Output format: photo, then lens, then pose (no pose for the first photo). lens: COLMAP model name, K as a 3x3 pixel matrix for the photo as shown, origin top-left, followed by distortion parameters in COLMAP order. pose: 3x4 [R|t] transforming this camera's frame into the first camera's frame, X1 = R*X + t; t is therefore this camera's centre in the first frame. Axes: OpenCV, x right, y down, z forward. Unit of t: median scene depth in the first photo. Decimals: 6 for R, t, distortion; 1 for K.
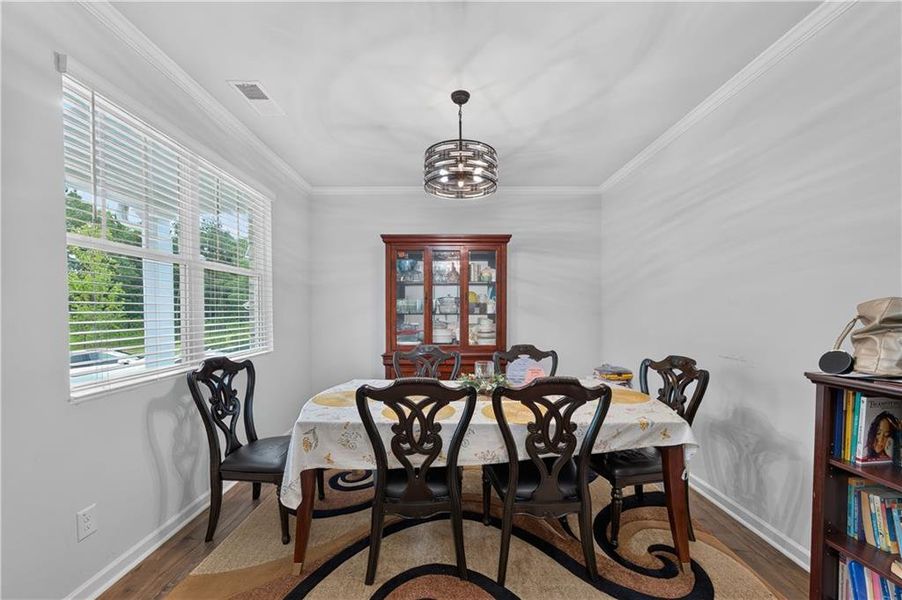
lens RADIAL K [[364.3, 0, 464.6], [0, 364.3, 318.9], [0, 0, 1]] dist [-0.008057, 0.000194]
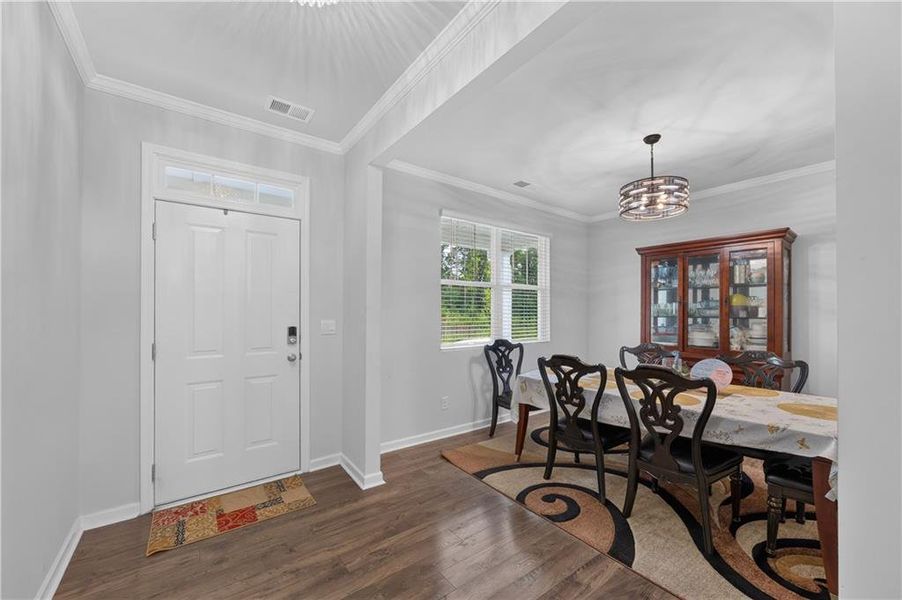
lens RADIAL K [[352.7, 0, 449.1], [0, 352.7, 309.0], [0, 0, 1]] dist [-0.004891, 0.000150]
pose [[0.590795, -0.003649, -0.806814, 0.618634], [-0.024977, 0.999428, -0.022809, 0.004323], [0.806435, 0.033627, 0.590365, -0.261026]]
